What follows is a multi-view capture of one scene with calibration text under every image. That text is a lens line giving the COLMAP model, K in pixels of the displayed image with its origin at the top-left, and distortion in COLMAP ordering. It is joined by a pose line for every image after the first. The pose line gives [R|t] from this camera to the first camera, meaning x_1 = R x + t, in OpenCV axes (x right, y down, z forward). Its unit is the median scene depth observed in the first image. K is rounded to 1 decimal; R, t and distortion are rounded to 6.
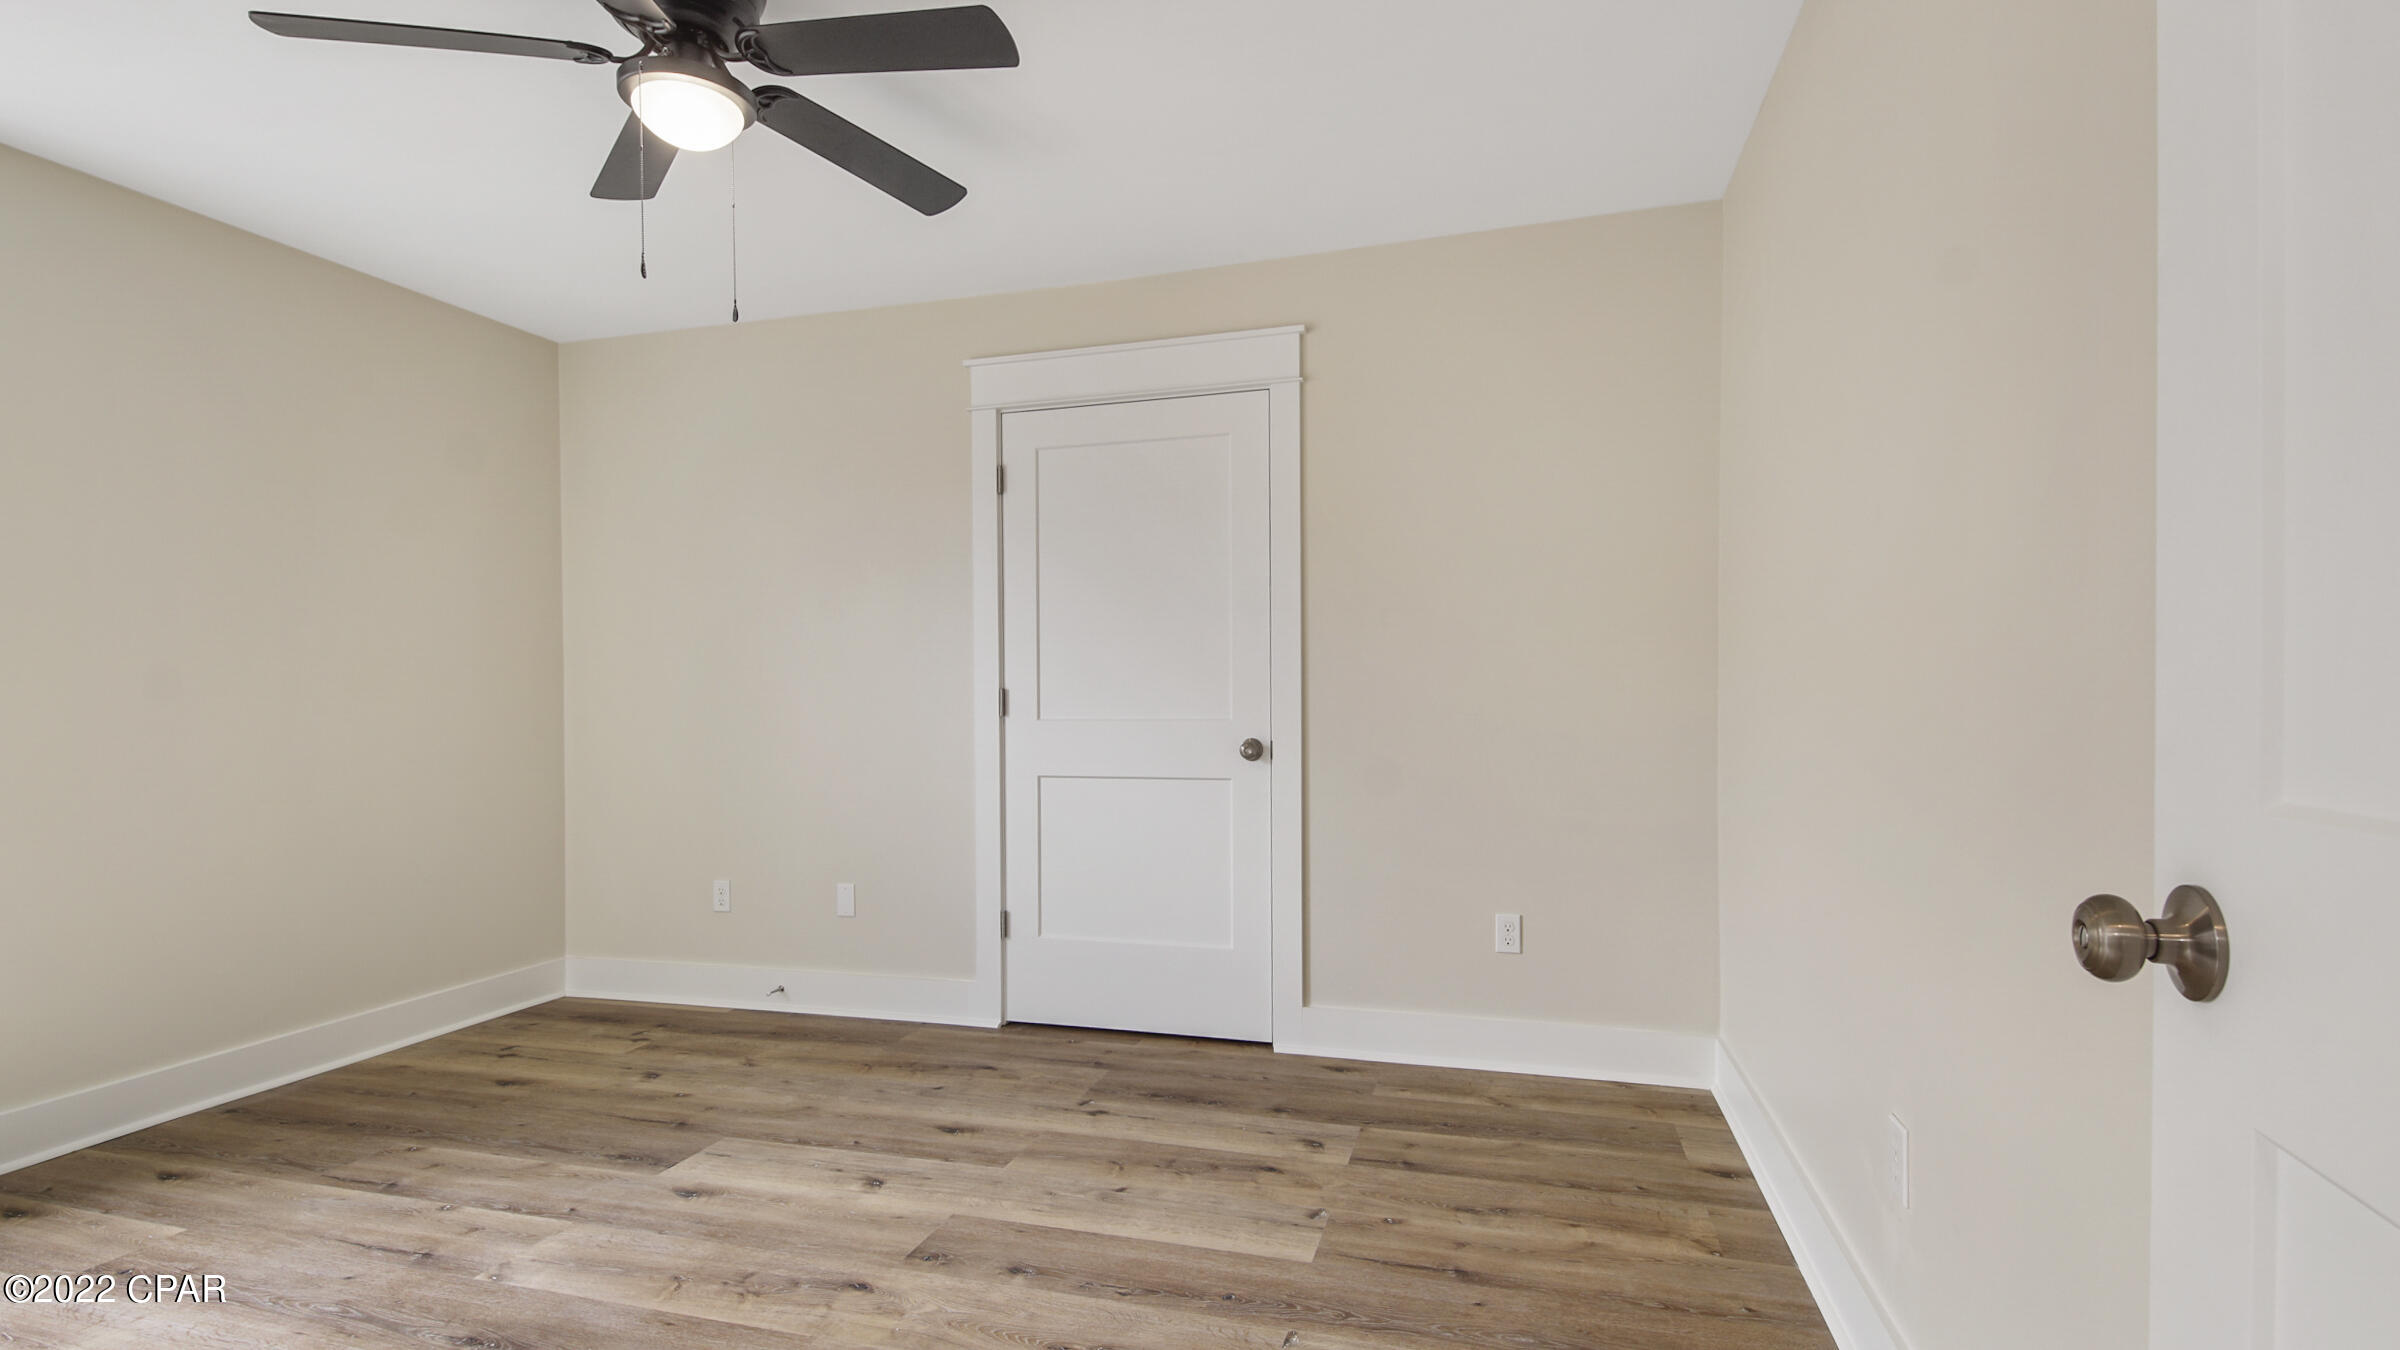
lens RADIAL K [[1070.5, 0, 1208.5], [0, 1070.5, 691.7], [0, 0, 1]] dist [0.029906, -0.015986]
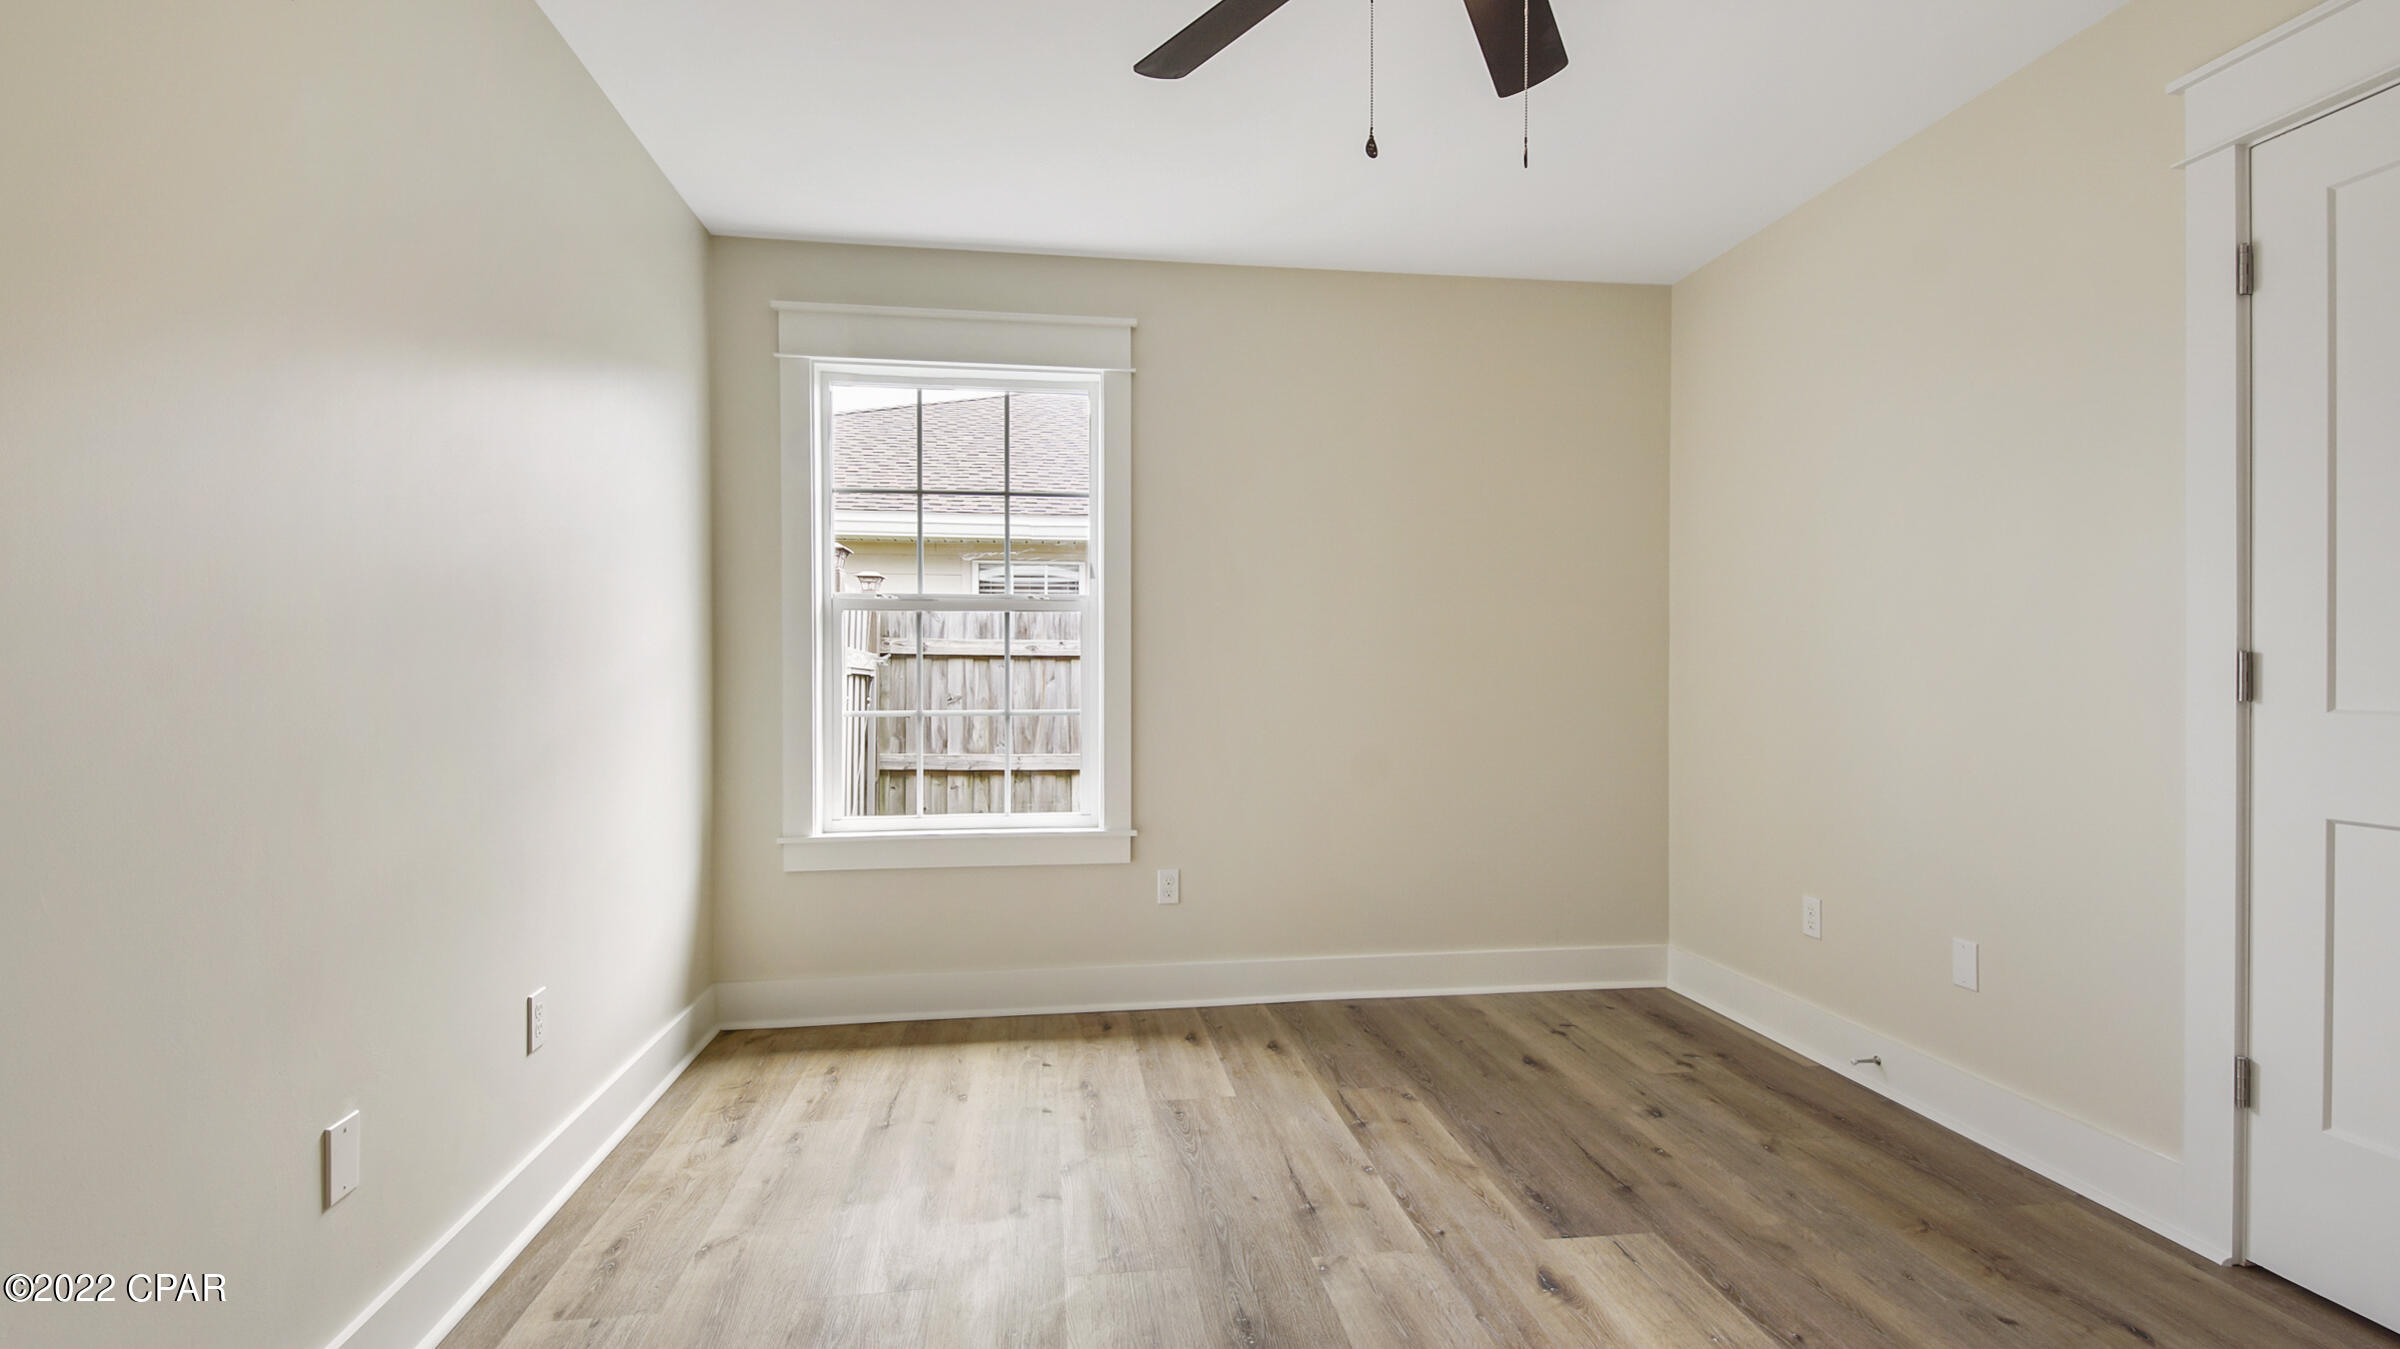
lens RADIAL K [[1070.5, 0, 1184.4], [0, 1070.5, 668.1], [0, 0, 1]] dist [0.029906, -0.015986]
pose [[0.408215, 0.005581, -0.912869, 0.107350], [0.001662, 0.999975, 0.006857, 0.000862], [0.912884, -0.004316, 0.408195, 0.329810]]
